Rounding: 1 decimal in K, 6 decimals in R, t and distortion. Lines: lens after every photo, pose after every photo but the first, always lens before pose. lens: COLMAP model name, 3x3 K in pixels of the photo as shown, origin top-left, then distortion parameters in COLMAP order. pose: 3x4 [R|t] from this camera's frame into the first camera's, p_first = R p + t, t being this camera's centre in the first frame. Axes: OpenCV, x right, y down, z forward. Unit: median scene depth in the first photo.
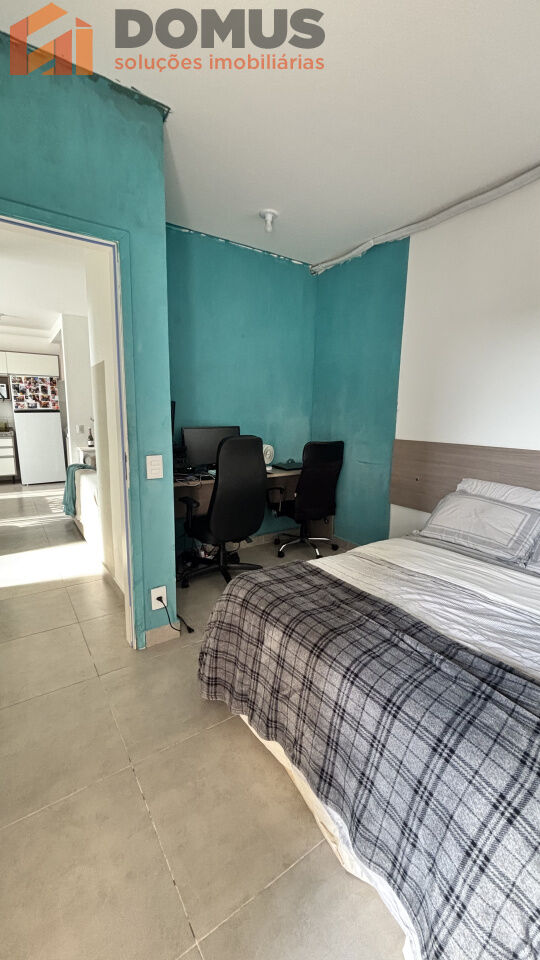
lens RADIAL K [[388.3, 0, 273.3], [0, 388.3, 482.0], [0, 0, 1]] dist [-0.015142, -0.000787]
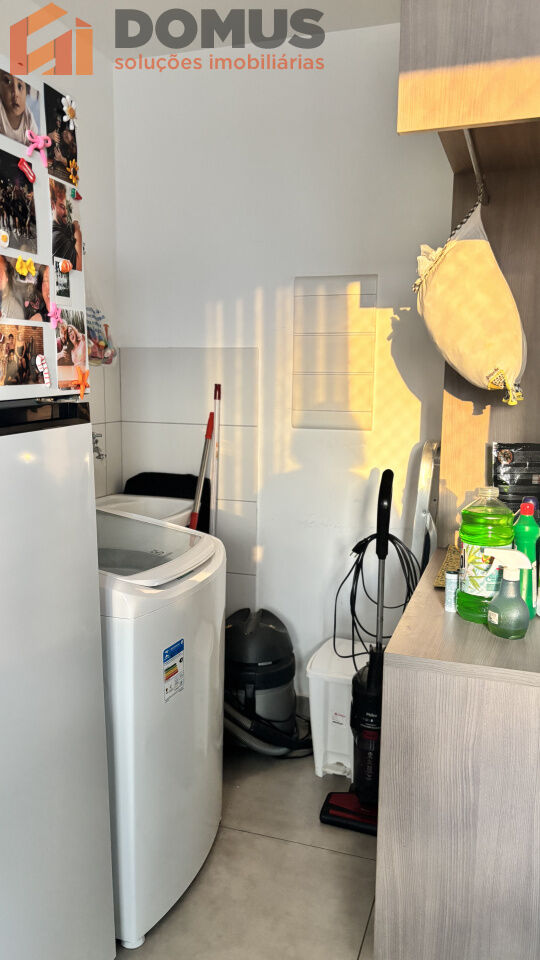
lens RADIAL K [[772.7, 0, 270.9], [0, 772.7, 479.7], [0, 0, 1]] dist [0.005729, 0.002723]
pose [[0.793750, -0.111815, 0.597878, -0.660627], [0.125422, 0.991922, 0.018997, -0.163129], [-0.595172, 0.059908, 0.801362, 0.798949]]
